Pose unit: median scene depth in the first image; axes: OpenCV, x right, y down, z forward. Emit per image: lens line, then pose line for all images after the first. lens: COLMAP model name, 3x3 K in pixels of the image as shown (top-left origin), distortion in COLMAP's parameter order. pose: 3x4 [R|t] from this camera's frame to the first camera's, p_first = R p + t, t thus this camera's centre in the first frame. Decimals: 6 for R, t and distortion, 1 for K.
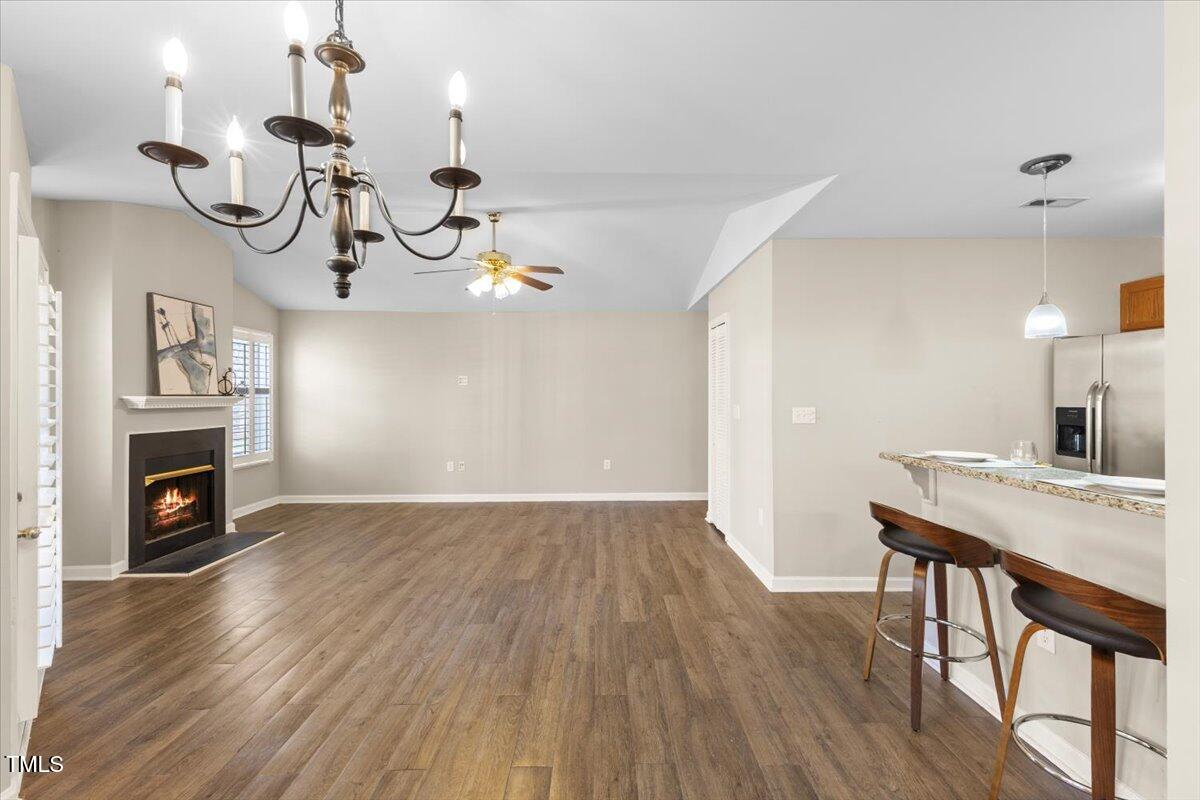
lens RADIAL K [[528.8, 0, 602.9], [0, 528.8, 396.9], [0, 0, 1]] dist [0.006168, 0.000422]
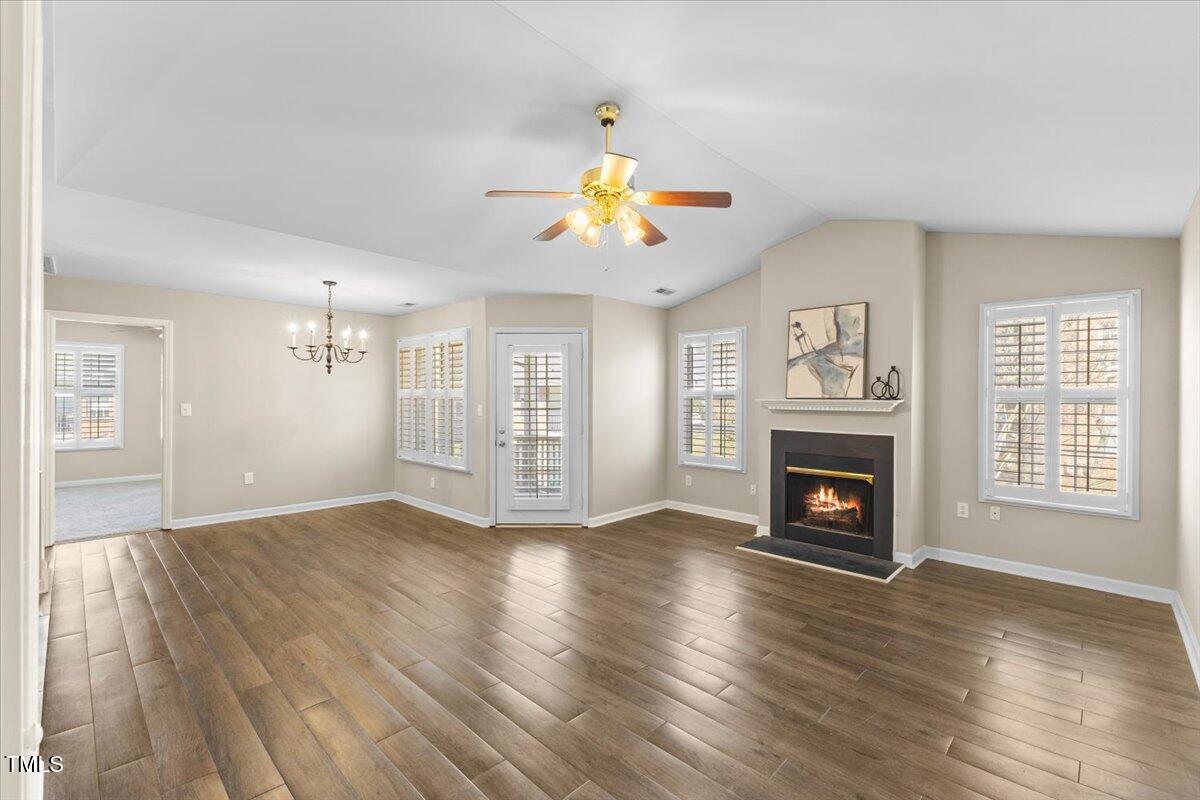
lens RADIAL K [[515.4, 0, 602.5], [0, 515.4, 396.9], [0, 0, 1]] dist [0.006317, 0.000168]
pose [[-0.704174, -0.002754, -0.710022, 0.247471], [-0.006223, 0.999978, 0.002292, -0.006622], [0.710000, 0.006033, -0.704176, 1.502461]]
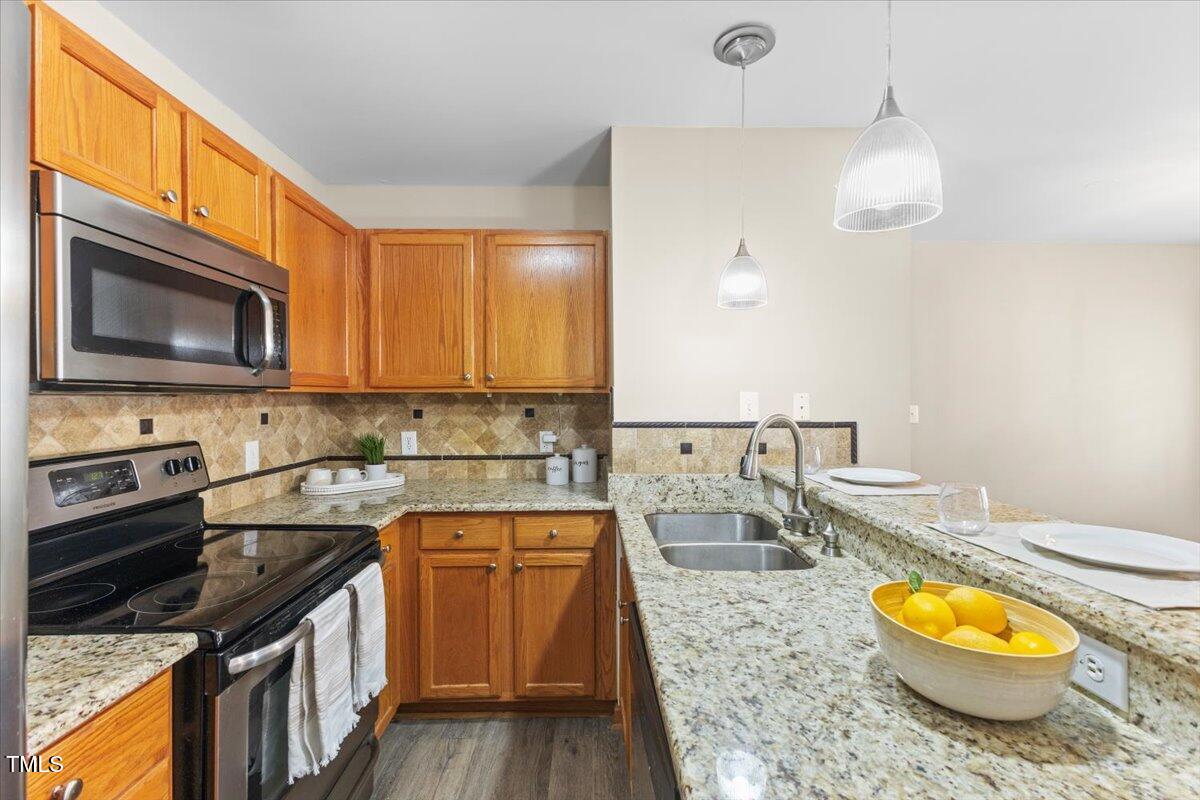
lens RADIAL K [[516.0, 0, 600.3], [0, 516.0, 401.3], [0, 0, 1]] dist [0.010662, -0.004203]
pose [[-0.999990, 0.003161, -0.003314, 0.590275], [0.003110, 0.999882, 0.015065, -0.001906], [0.003361, 0.015055, -0.999881, 0.770956]]
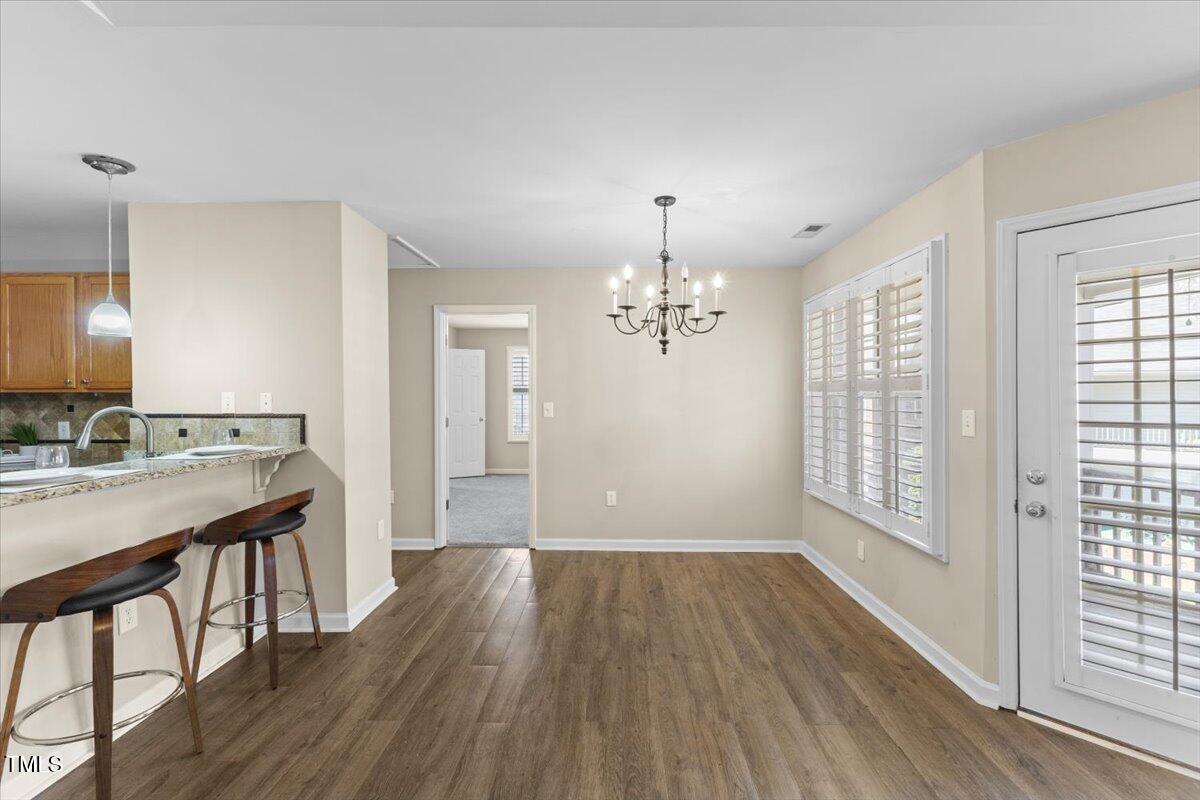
lens RADIAL K [[515.4, 0, 602.5], [0, 515.4, 396.9], [0, 0, 1]] dist [0.006317, 0.000168]
pose [[-0.999419, 0.002192, 0.034002, -0.077086], [0.002540, 0.999945, 0.010178, -0.002731], [-0.033978, 0.010259, -0.999370, 0.949629]]
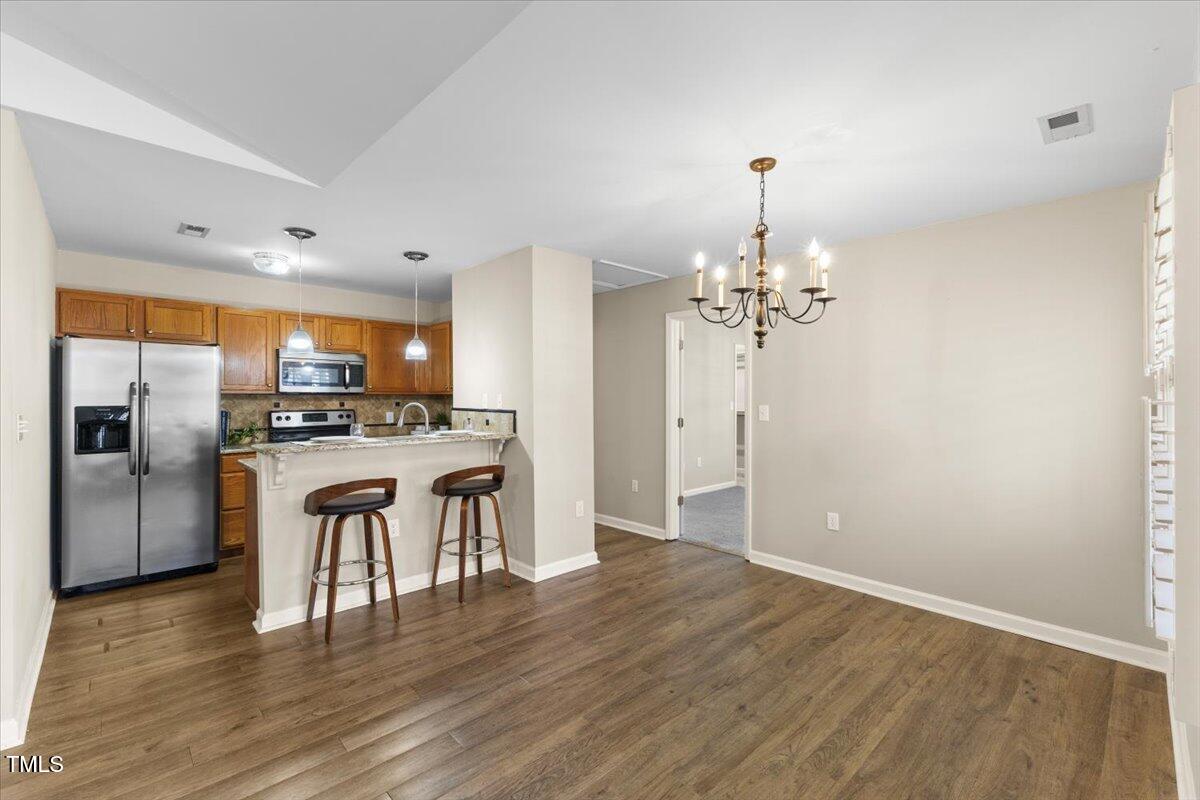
lens RADIAL K [[515.4, 0, 602.5], [0, 515.4, 396.9], [0, 0, 1]] dist [0.006317, 0.000168]
pose [[-0.681411, -0.001018, 0.731900, -0.429348], [0.002673, 0.999989, 0.003880, -0.000628], [-0.731896, 0.004600, -0.681401, 0.784742]]
